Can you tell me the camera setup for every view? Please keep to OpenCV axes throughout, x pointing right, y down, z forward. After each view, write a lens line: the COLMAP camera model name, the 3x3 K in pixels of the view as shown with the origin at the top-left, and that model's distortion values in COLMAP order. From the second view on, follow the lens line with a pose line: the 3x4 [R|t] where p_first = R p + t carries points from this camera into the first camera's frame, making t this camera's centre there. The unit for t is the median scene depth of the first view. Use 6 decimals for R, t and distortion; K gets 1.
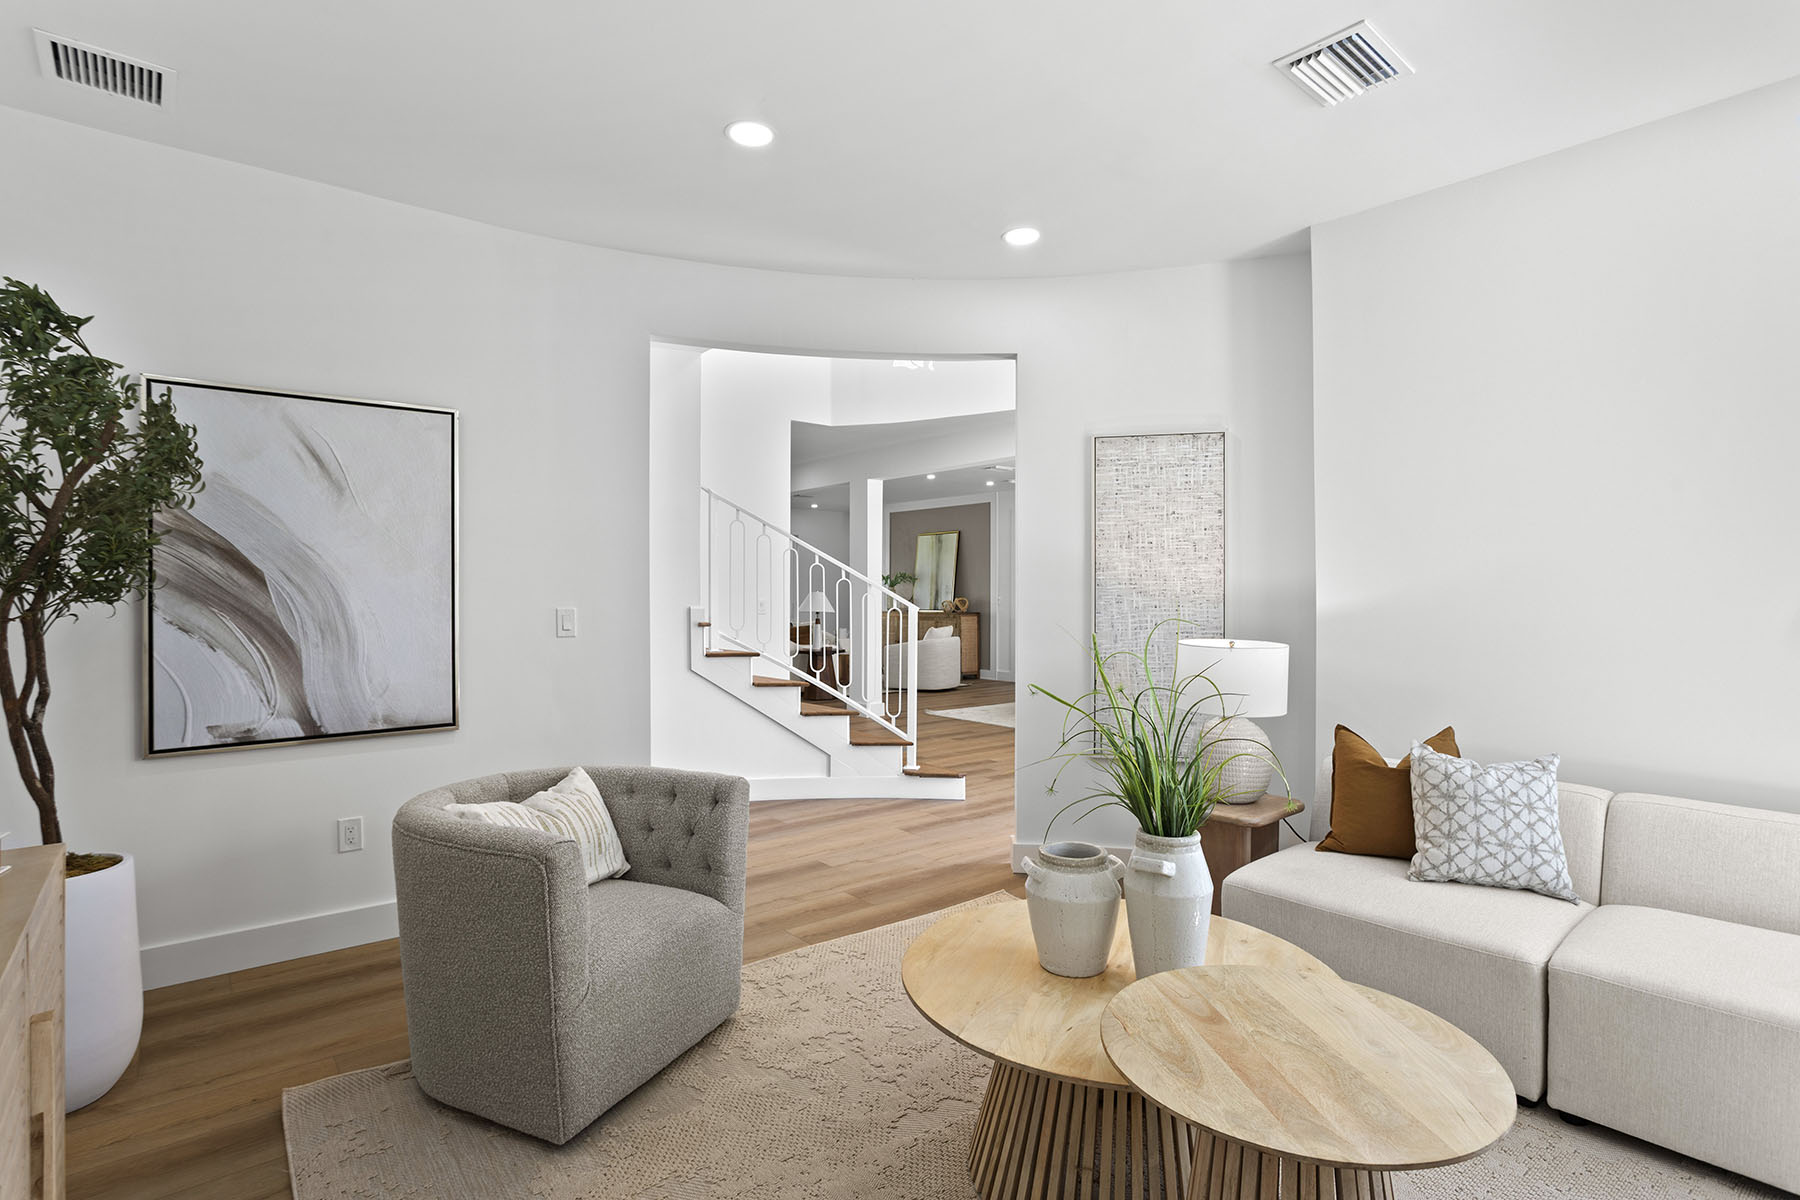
lens RADIAL K [[917.9, 0, 899.4], [0, 917.9, 589.7], [0, 0, 1]] dist [0.000704, -0.000014]
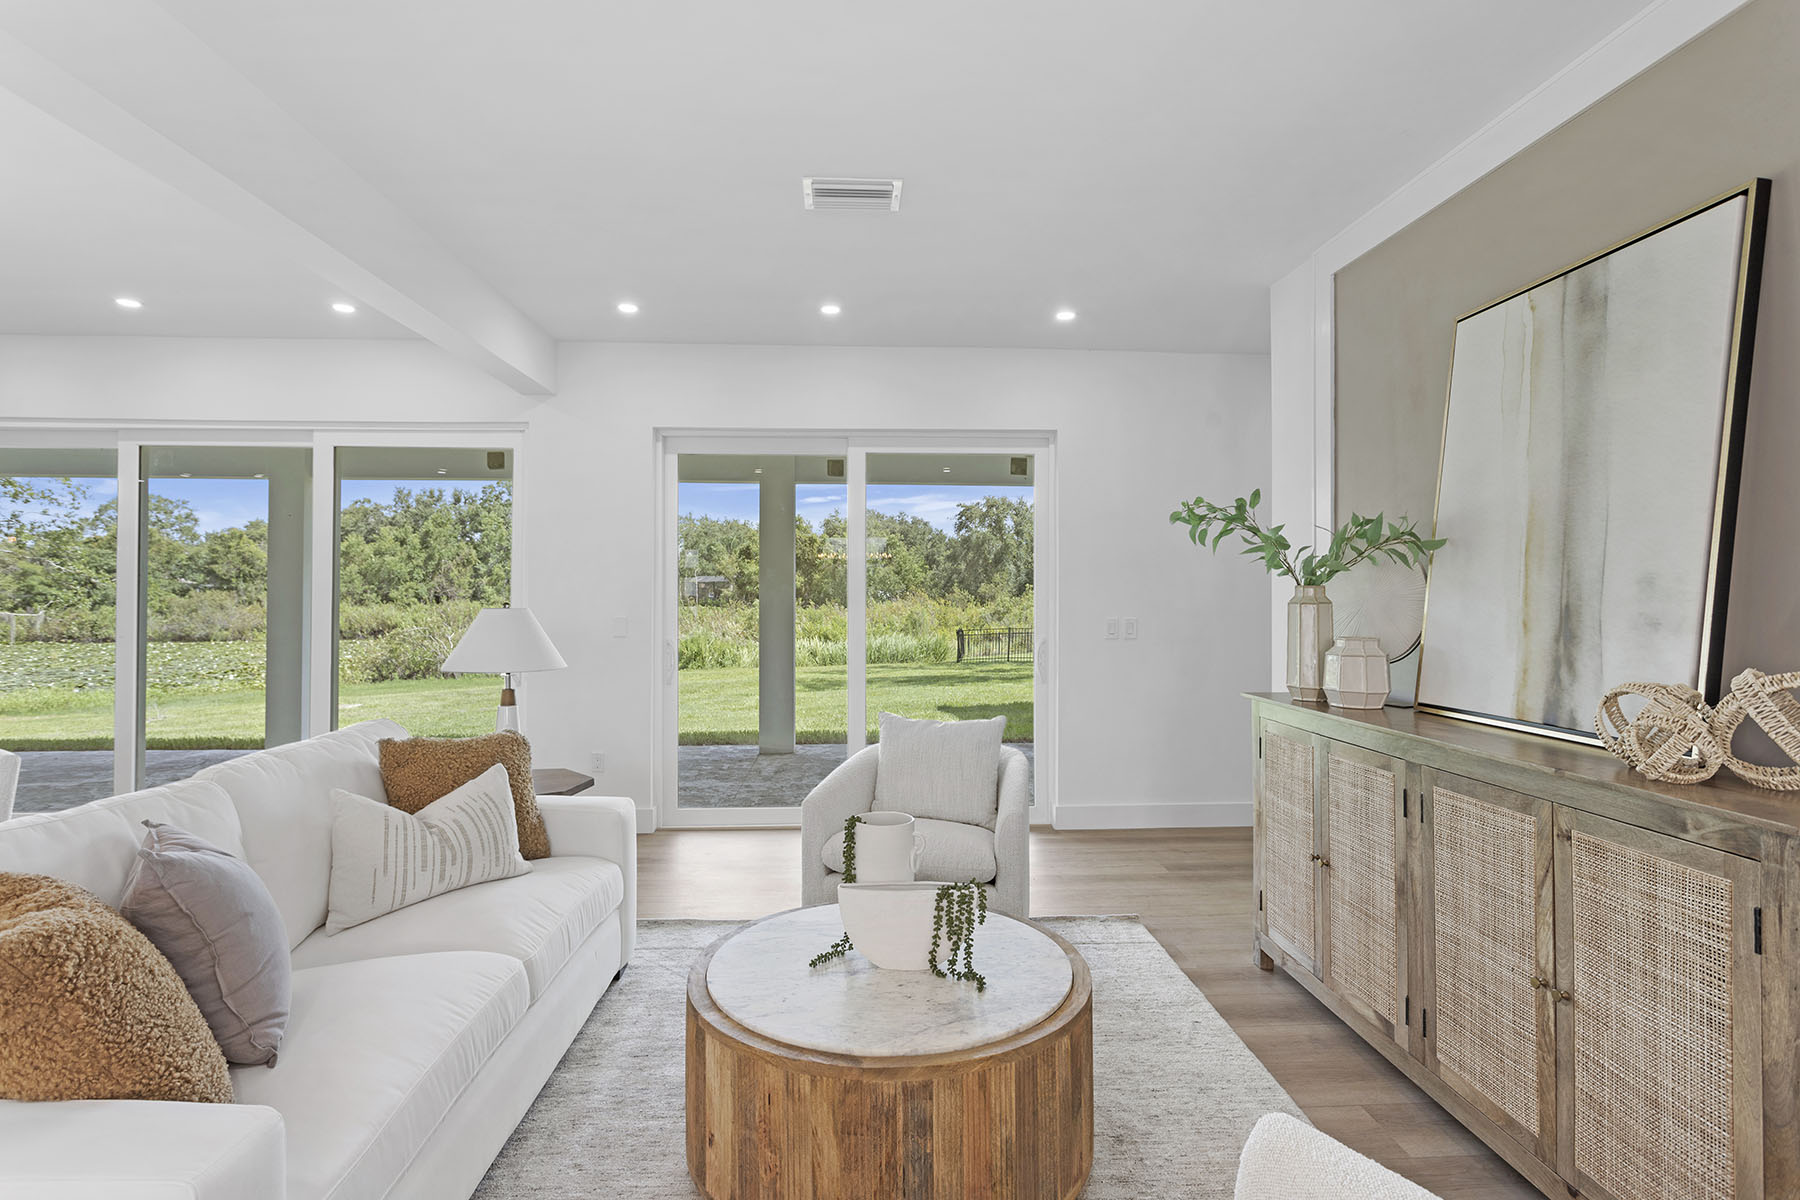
lens RADIAL K [[894.3, 0, 902.0], [0, 894.3, 582.6], [0, 0, 1]] dist [0.002322, 0.000280]
pose [[0.798887, -0.005615, -0.601454, 0.043807], [-0.002378, 0.999919, -0.012493, -0.001118], [0.601476, 0.011411, 0.798810, 0.834947]]
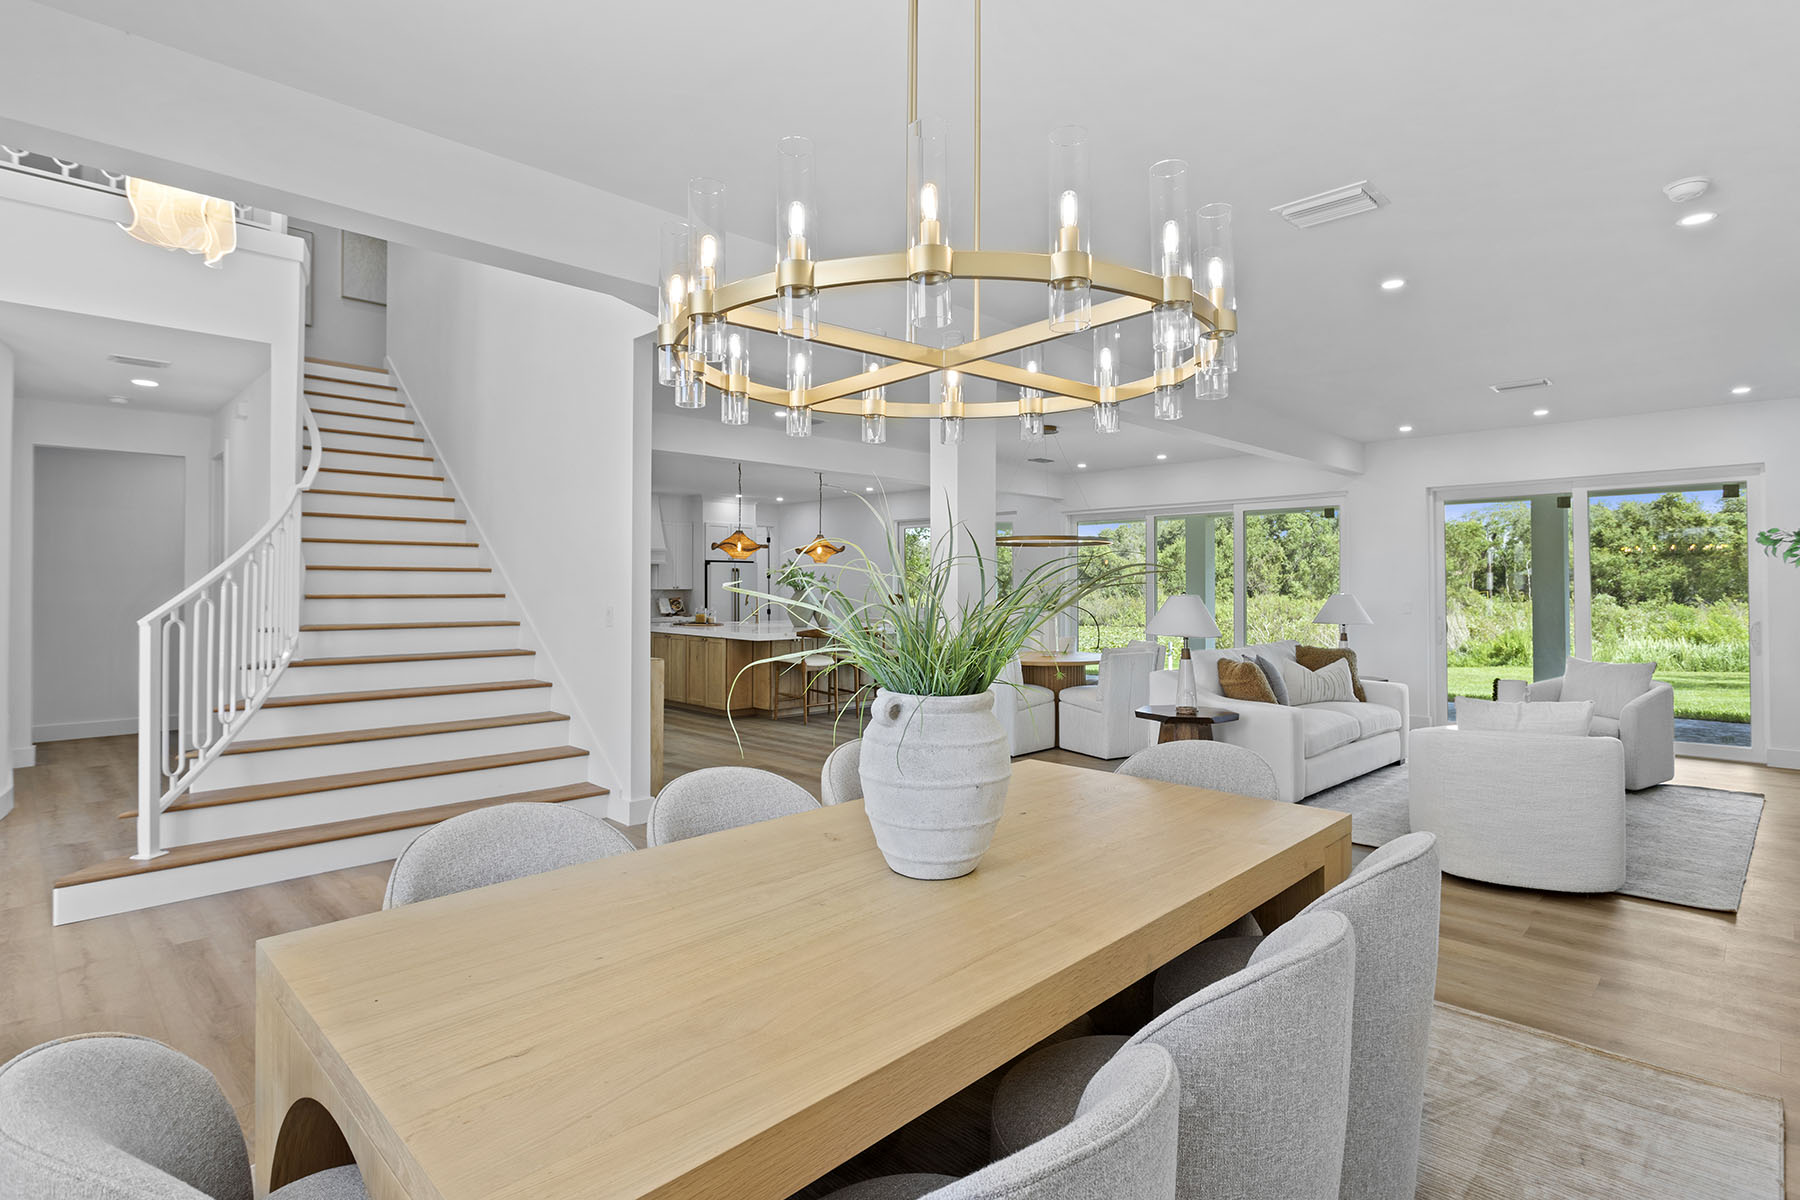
lens RADIAL K [[894.3, 0, 902.0], [0, 894.3, 582.6], [0, 0, 1]] dist [0.002322, 0.000280]
pose [[0.081972, -0.006007, -0.996617, 0.317348], [0.000983, 0.999982, -0.005947, -0.001047], [0.996634, -0.000492, 0.081977, 0.661273]]
